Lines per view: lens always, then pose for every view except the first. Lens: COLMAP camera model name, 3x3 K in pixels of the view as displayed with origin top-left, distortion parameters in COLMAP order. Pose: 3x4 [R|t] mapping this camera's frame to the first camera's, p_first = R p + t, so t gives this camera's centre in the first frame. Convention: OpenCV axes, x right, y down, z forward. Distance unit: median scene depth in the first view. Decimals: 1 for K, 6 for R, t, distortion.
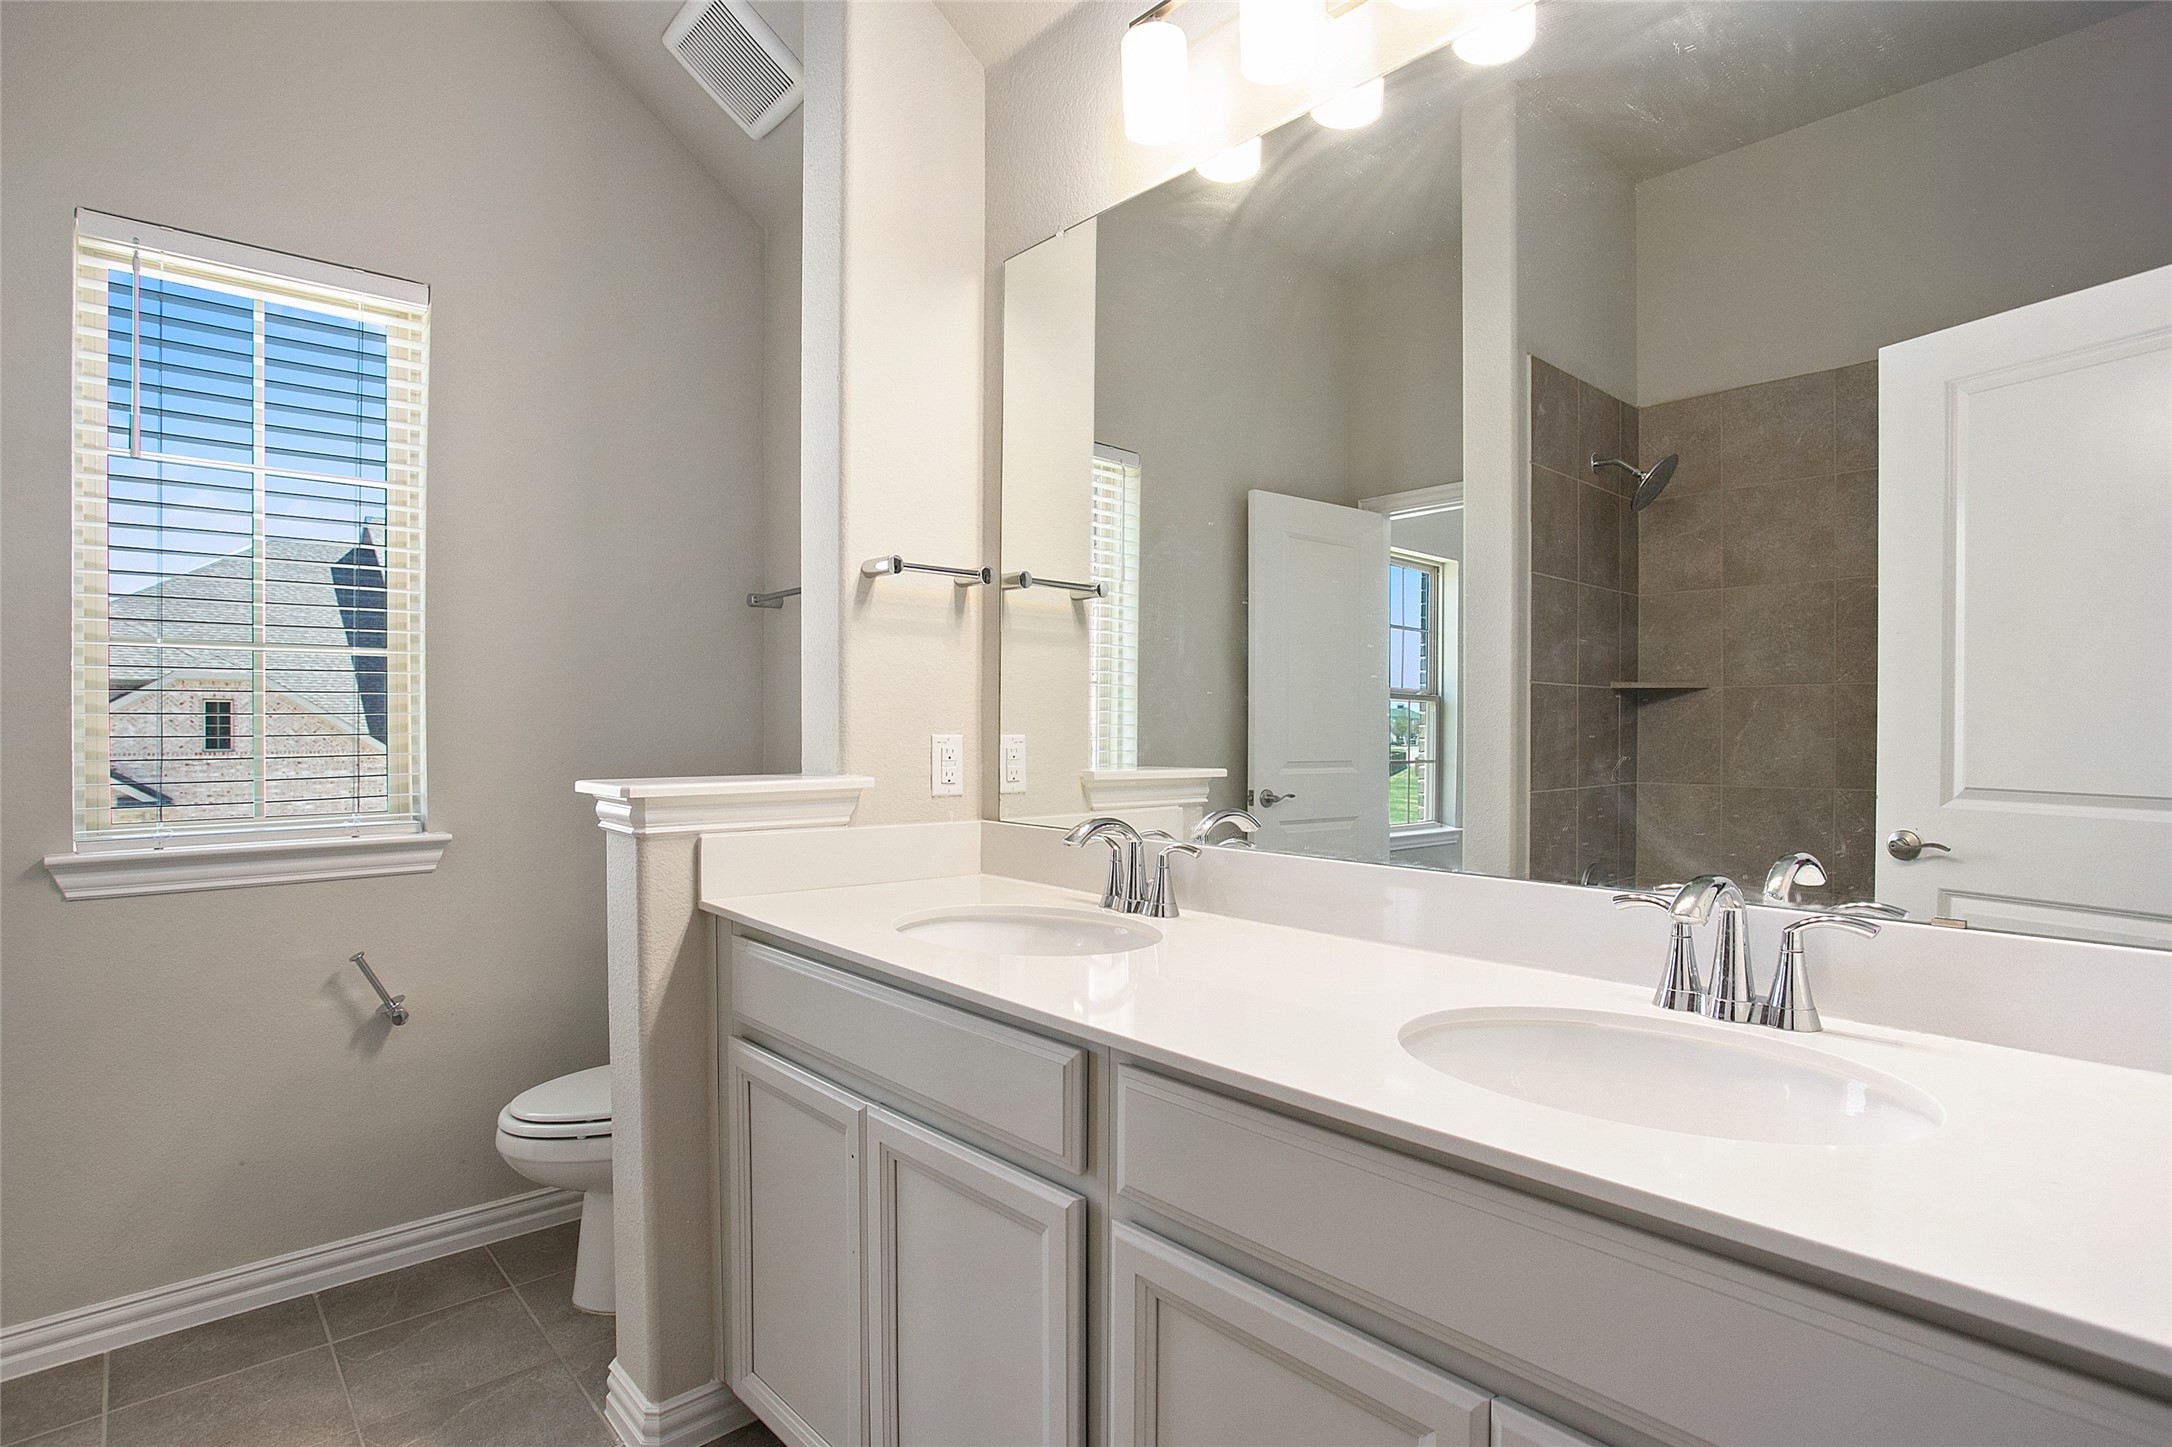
lens RADIAL K [[1098.9, 0, 1086.0], [0, 1098.9, 729.7], [0, 0, 1]] dist [-0.058101, 0.023617]
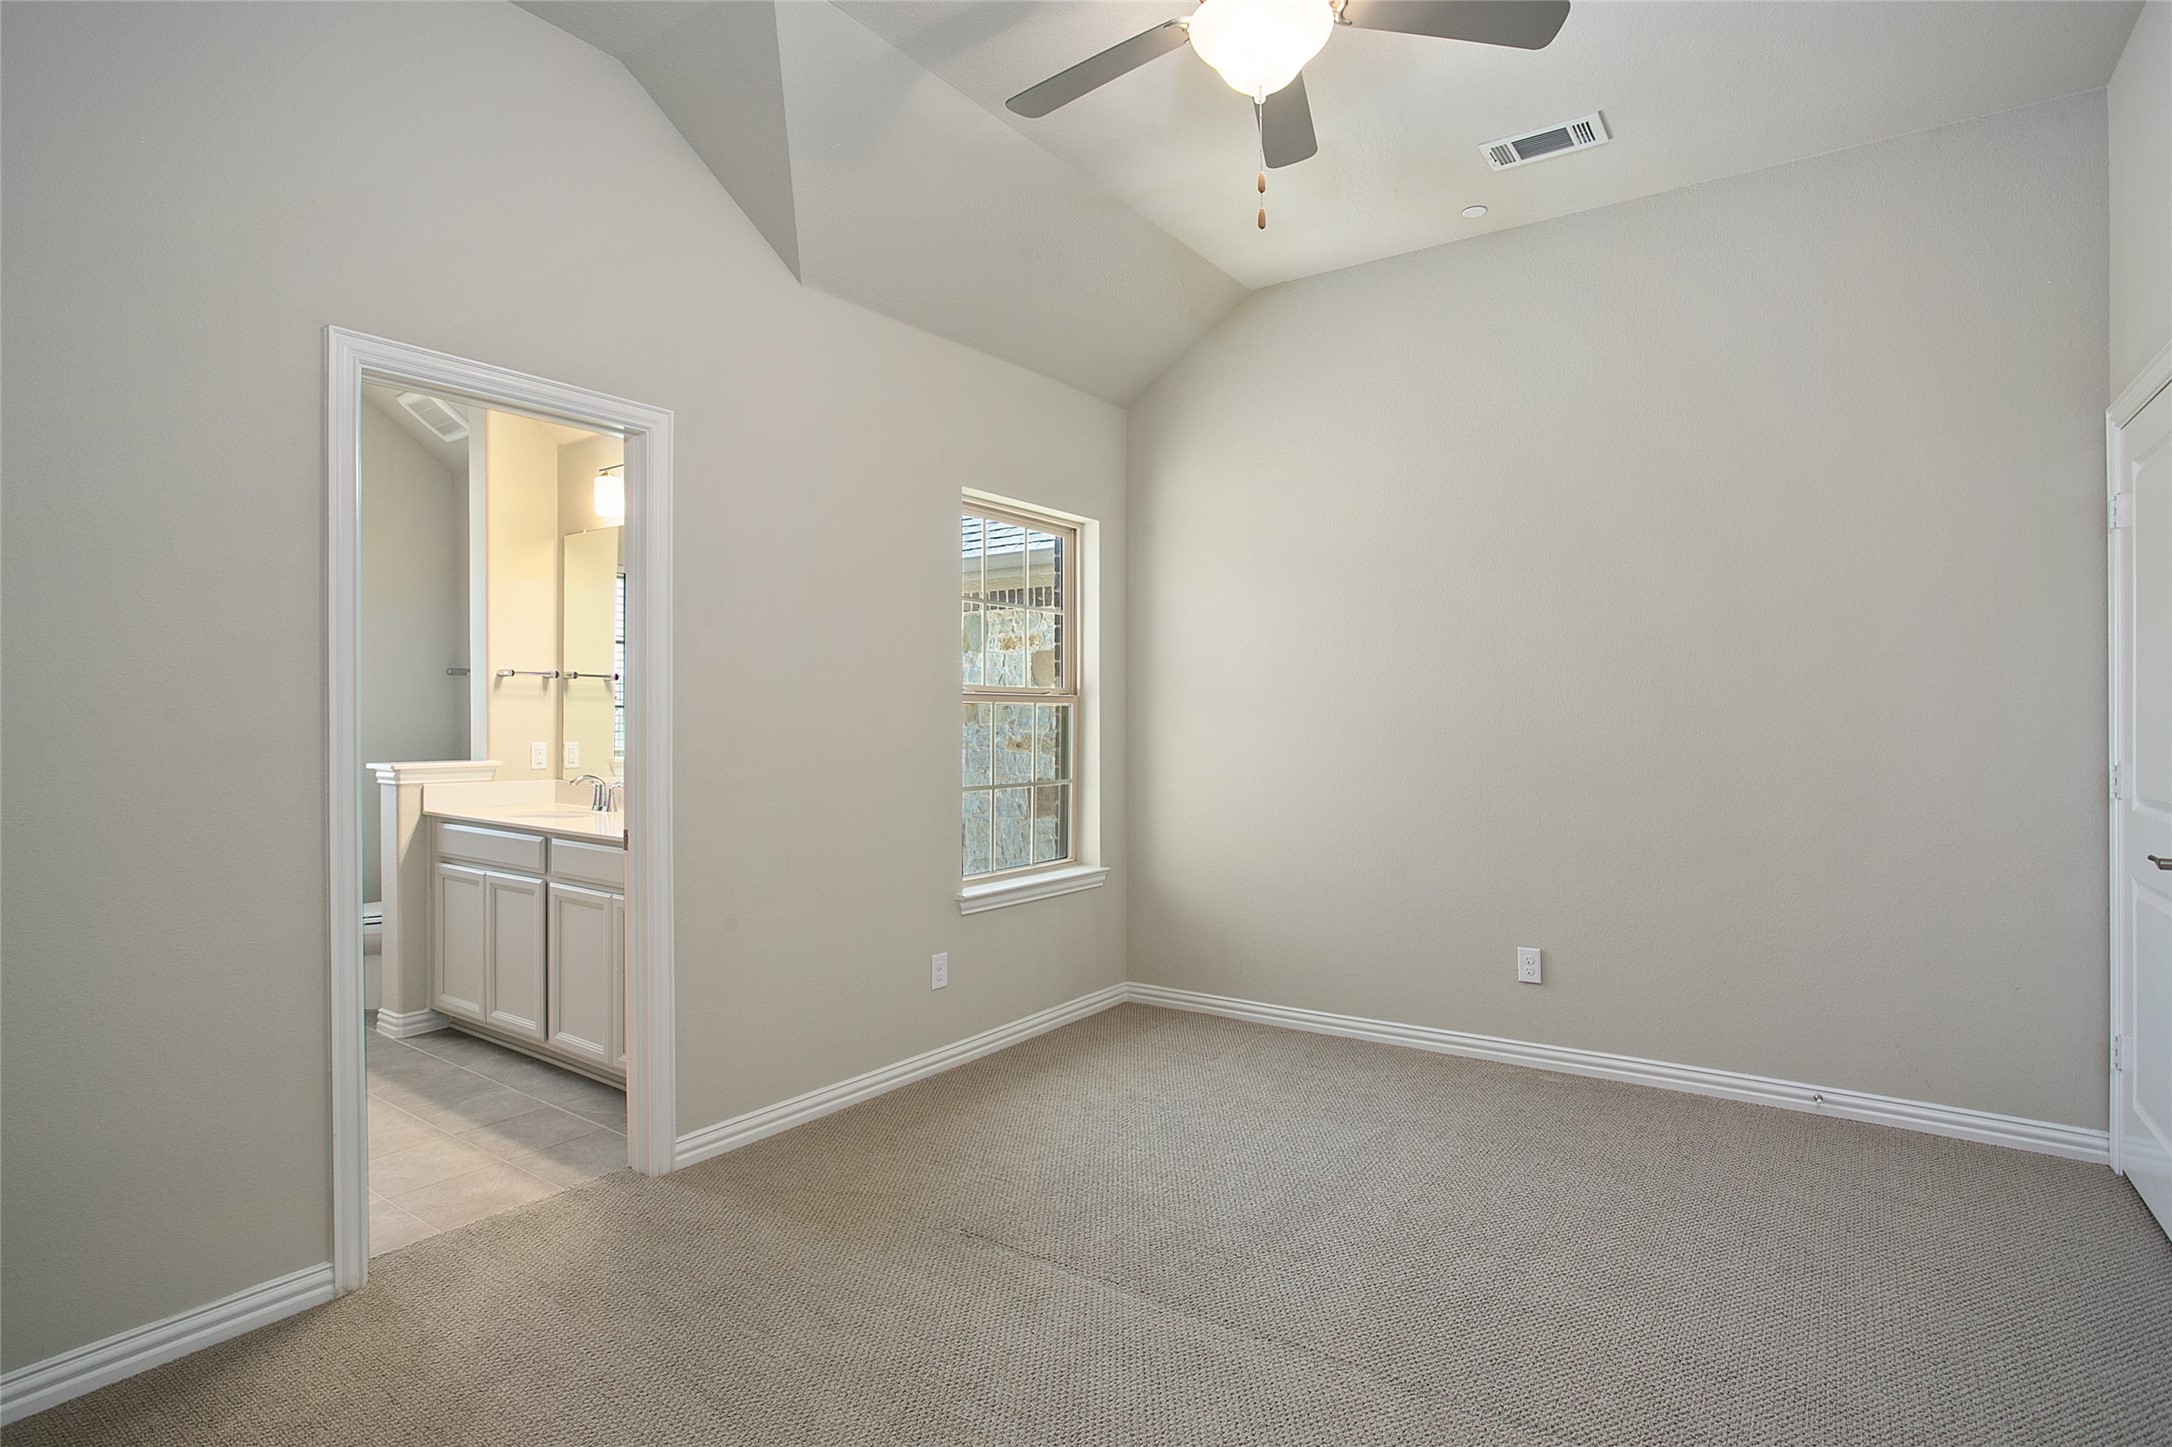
lens RADIAL K [[1098.9, 0, 1092.0], [0, 1098.9, 720.8], [0, 0, 1]] dist [-0.058101, 0.023617]
pose [[0.976852, -0.005516, 0.213843, 0.553438], [0.007291, 0.999945, -0.007511, -0.016782], [-0.213790, 0.008896, 0.976839, -1.567664]]
